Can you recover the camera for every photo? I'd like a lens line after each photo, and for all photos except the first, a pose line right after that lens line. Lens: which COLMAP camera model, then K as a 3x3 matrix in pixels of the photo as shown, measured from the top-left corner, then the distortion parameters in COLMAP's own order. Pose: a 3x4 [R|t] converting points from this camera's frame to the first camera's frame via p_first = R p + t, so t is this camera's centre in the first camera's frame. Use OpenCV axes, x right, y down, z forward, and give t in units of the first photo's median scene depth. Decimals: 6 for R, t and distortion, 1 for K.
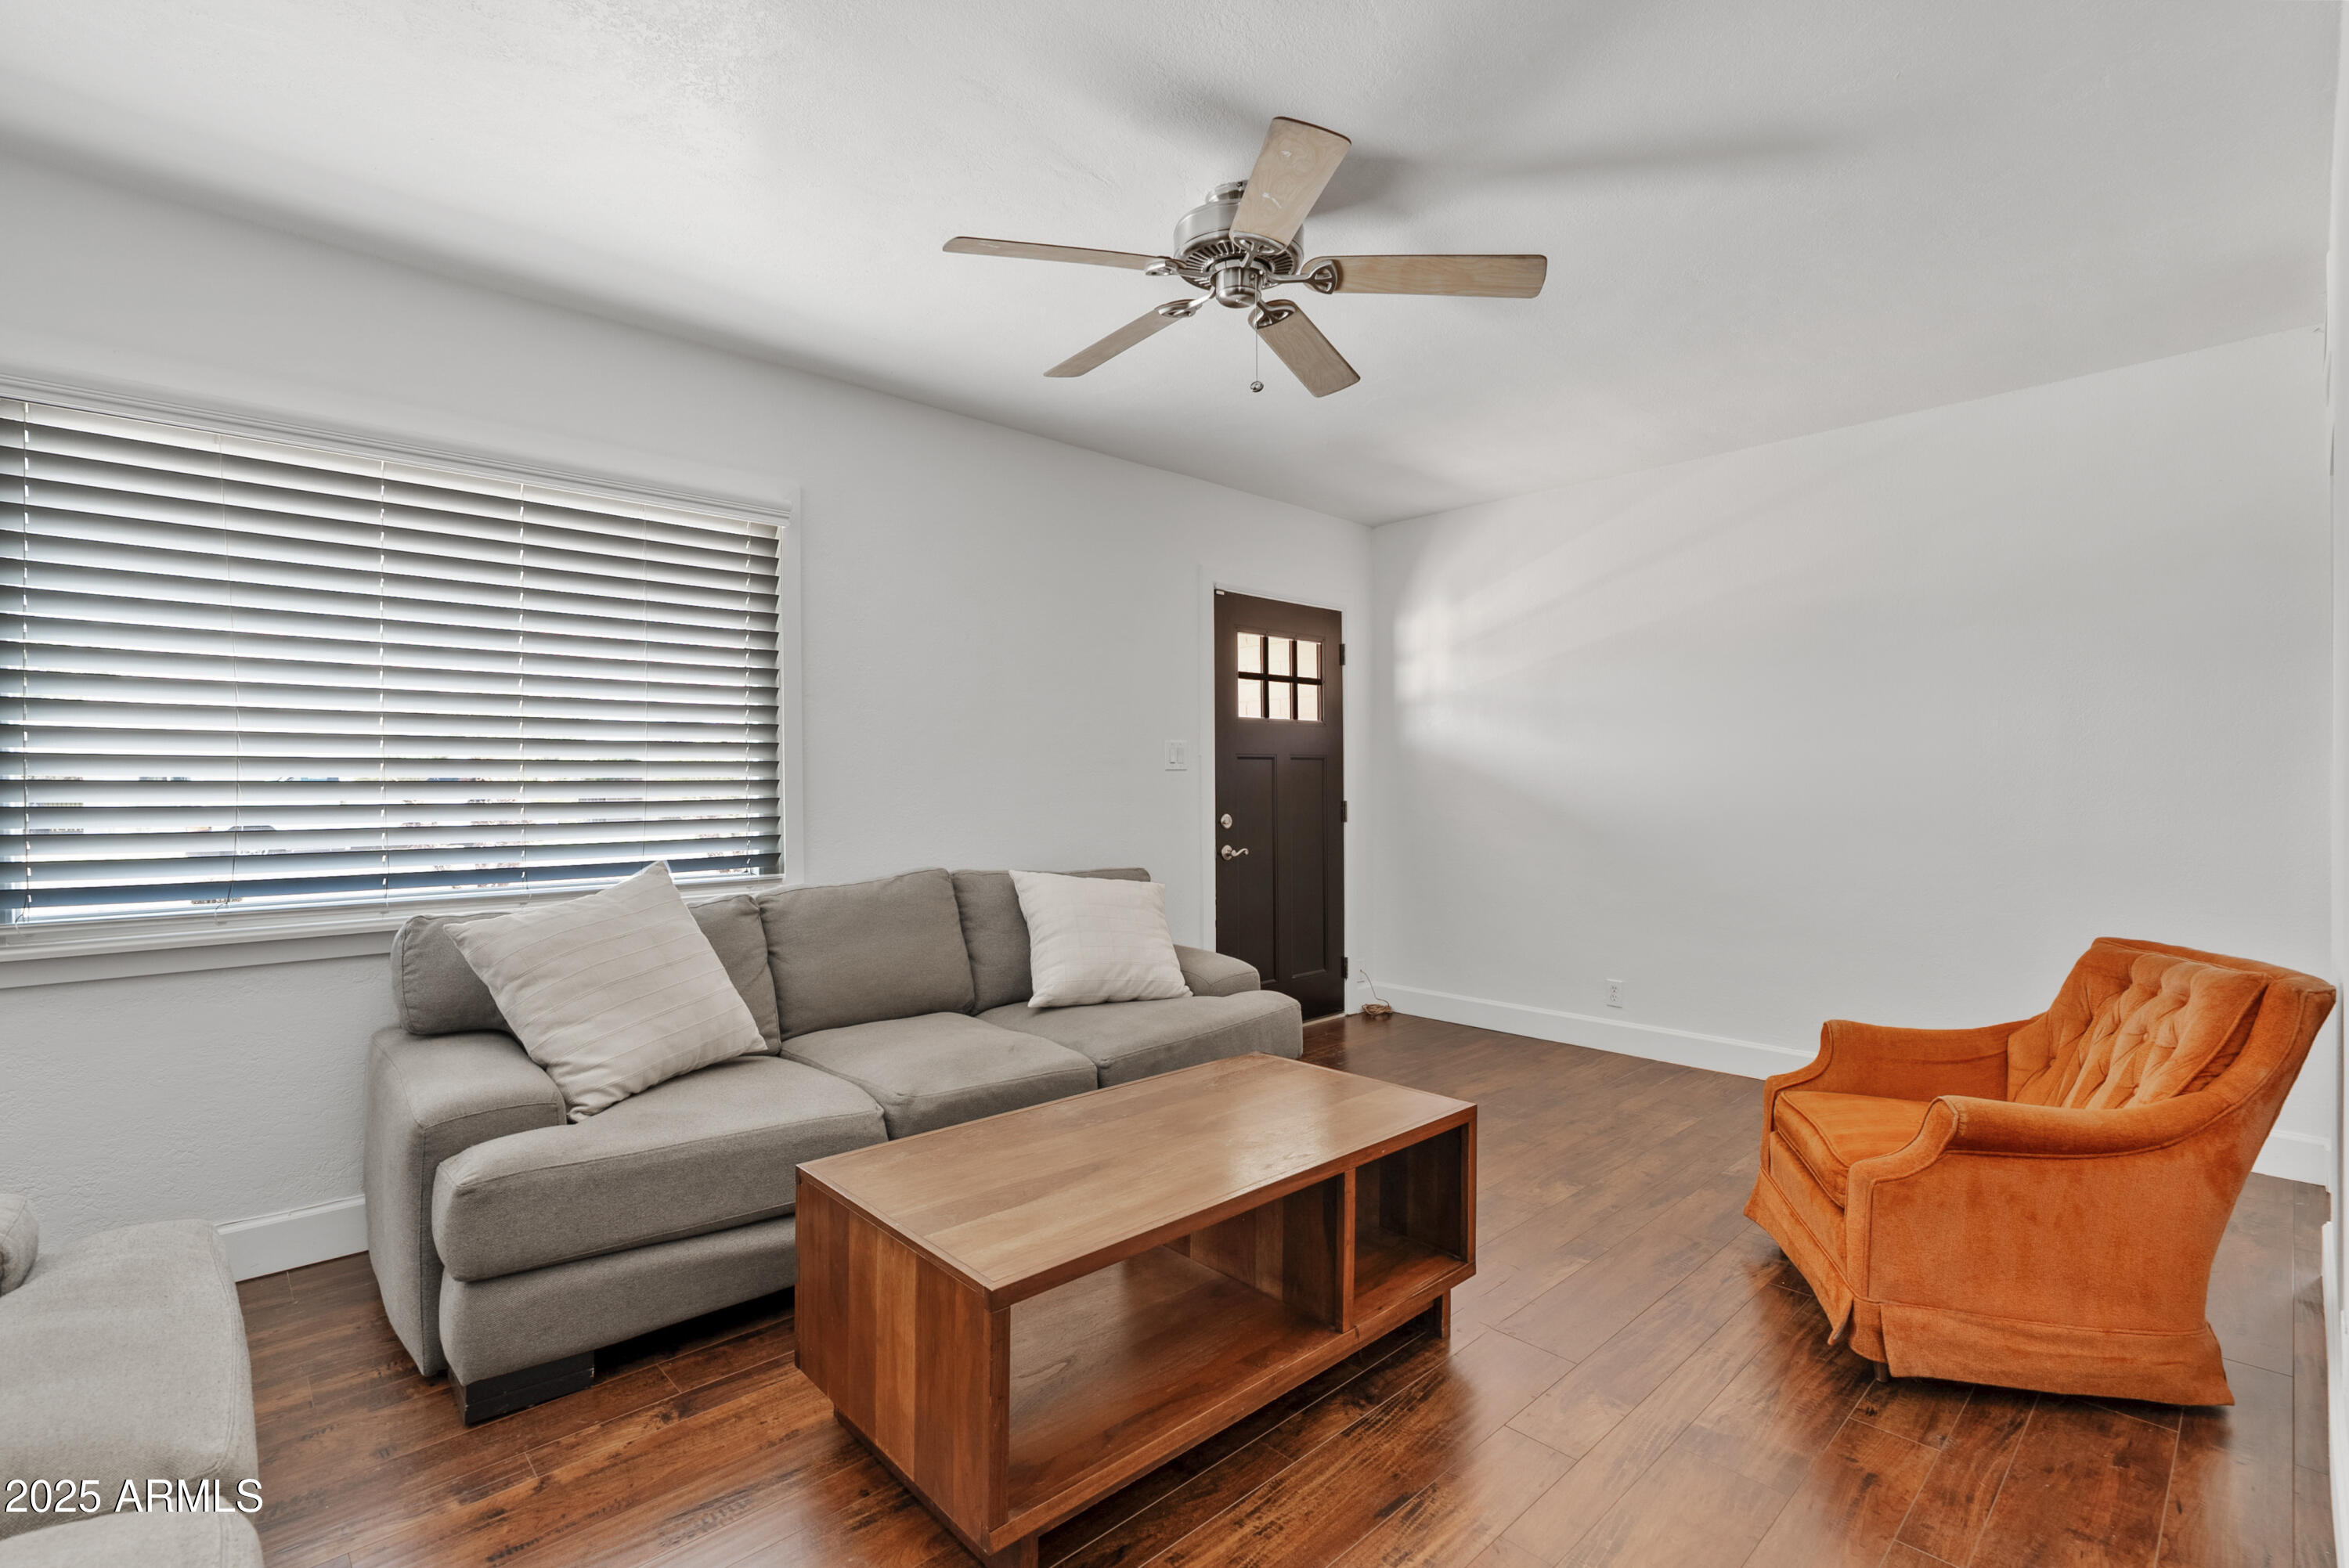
lens RADIAL K [[1073.4, 0, 1170.9], [0, 1073.4, 794.4], [0, 0, 1]] dist [0.003570, 0.000910]
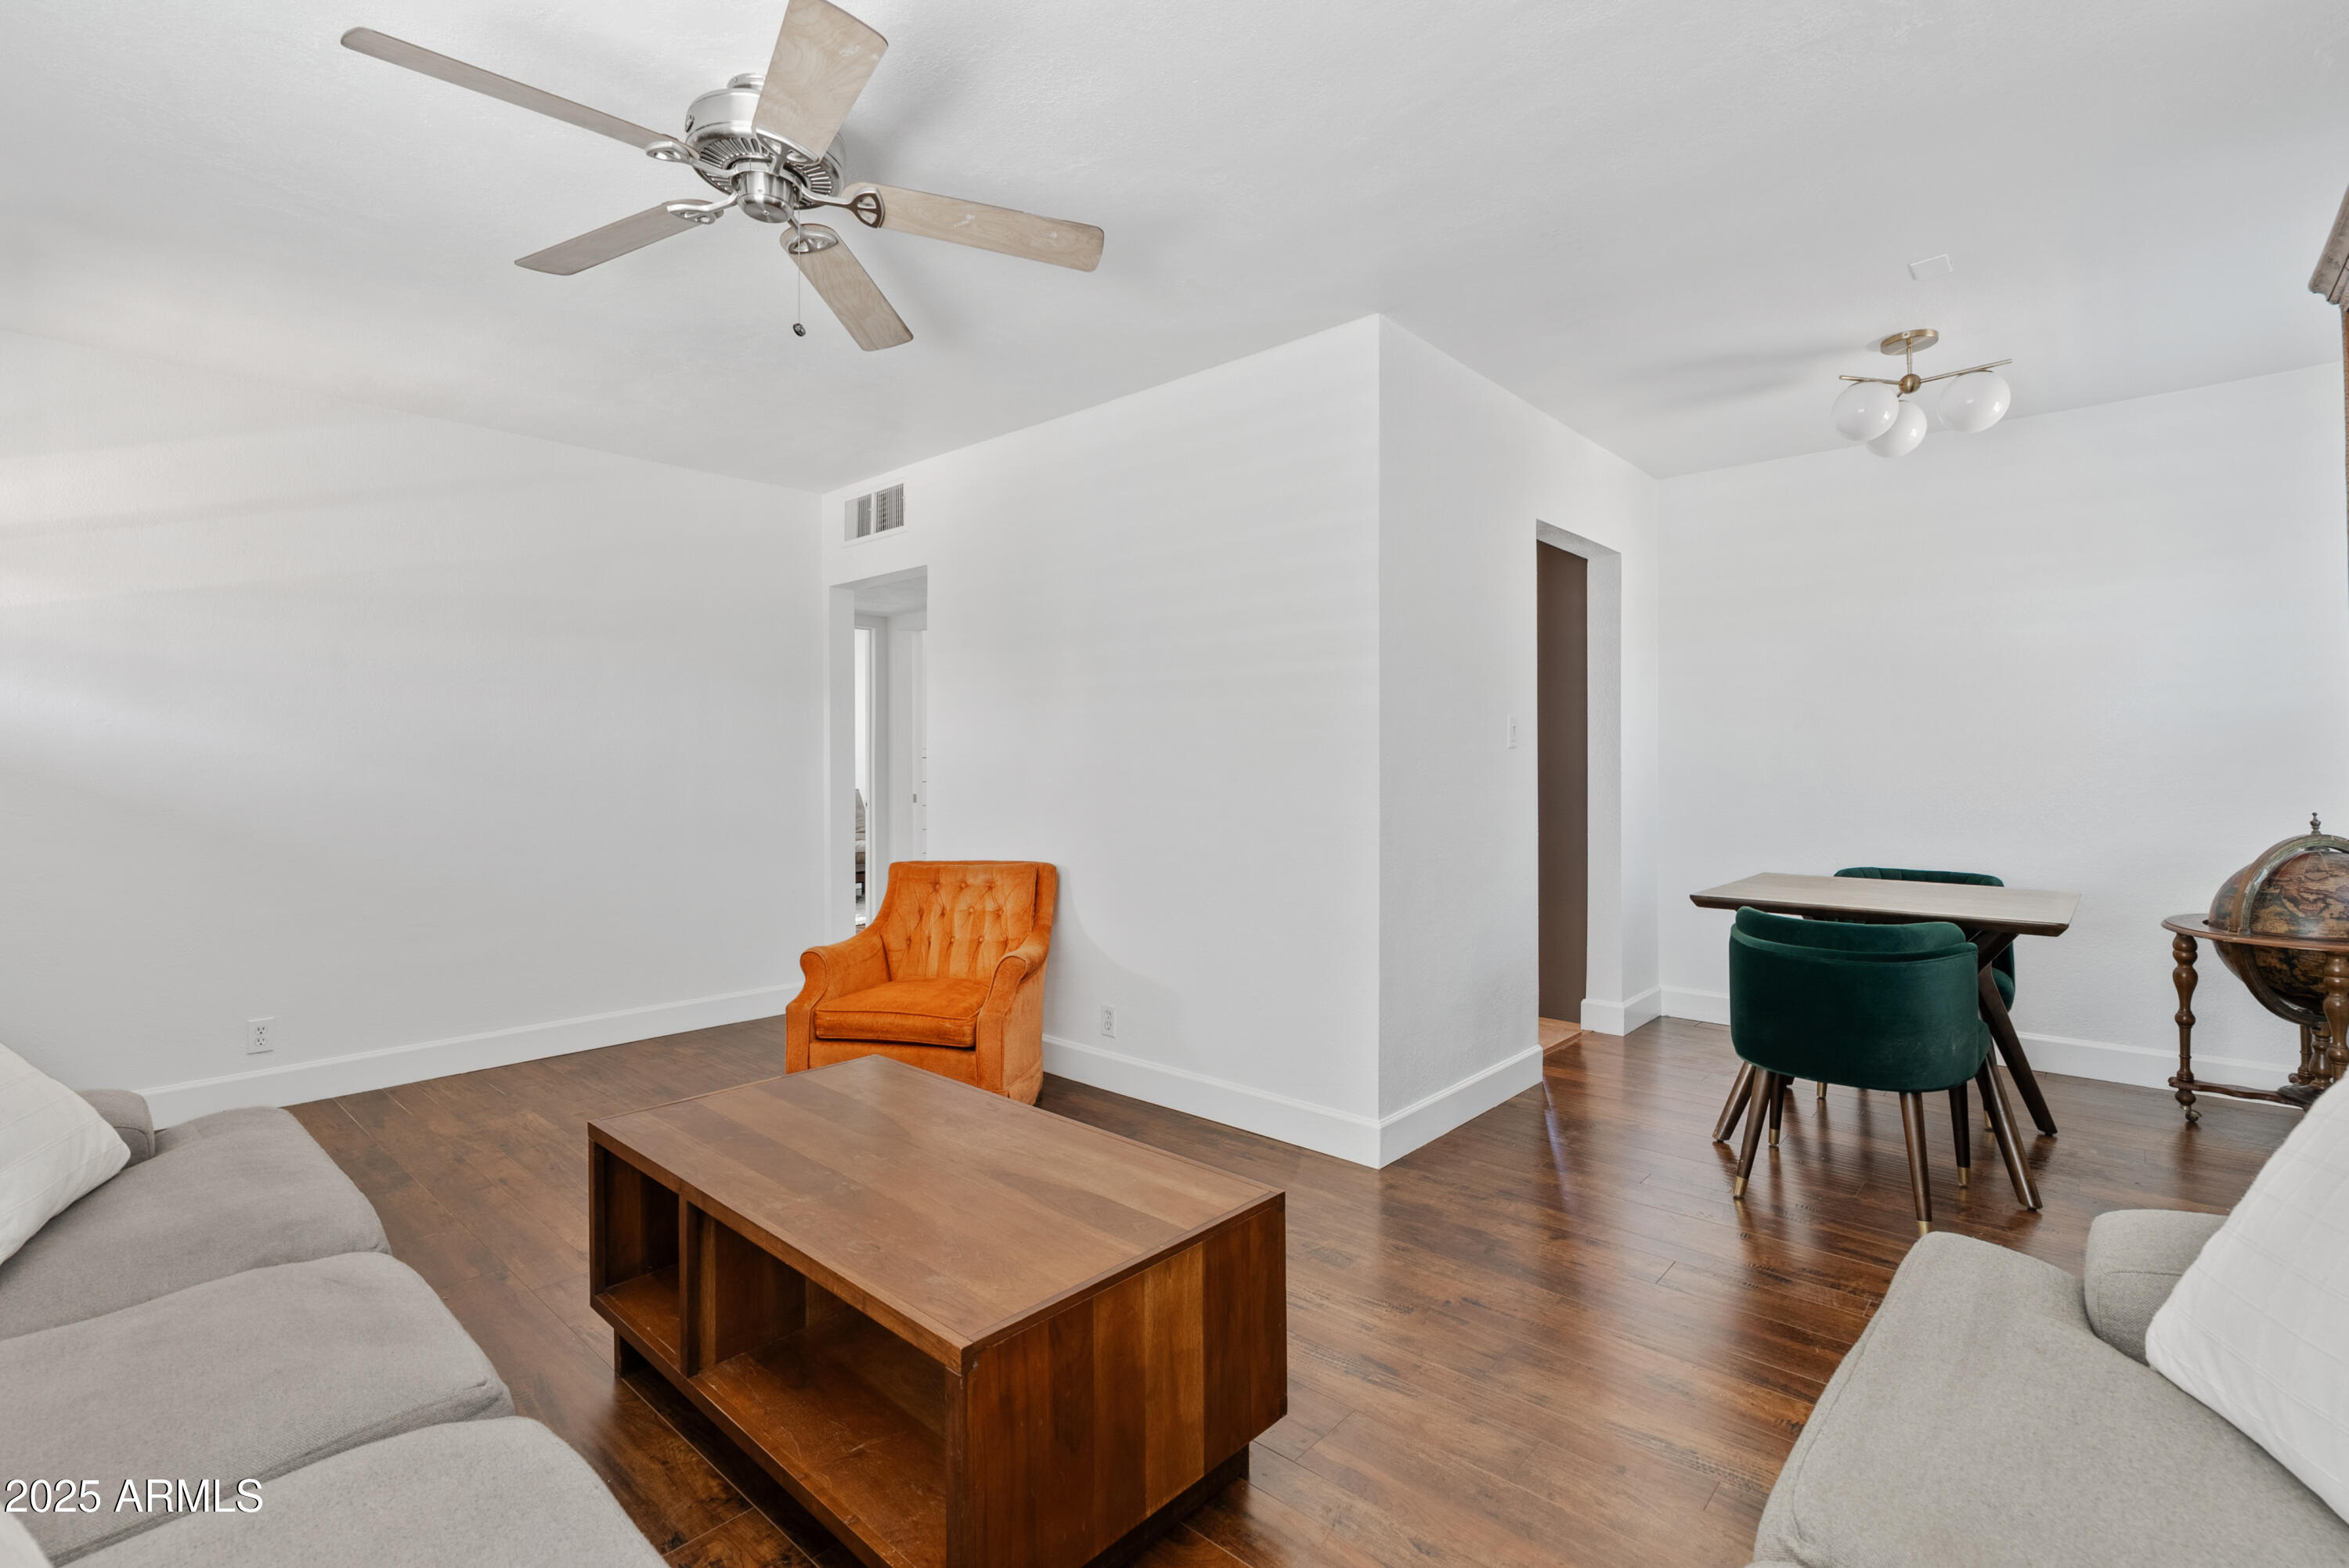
lens RADIAL K [[1073.4, 0, 1170.0], [0, 1073.4, 766.3], [0, 0, 1]] dist [0.003570, 0.000910]
pose [[-0.078434, 0.003501, 0.996913, -1.113870], [0.014082, 0.999898, -0.002403, -0.006160], [-0.996820, 0.013850, -0.078475, 1.007306]]
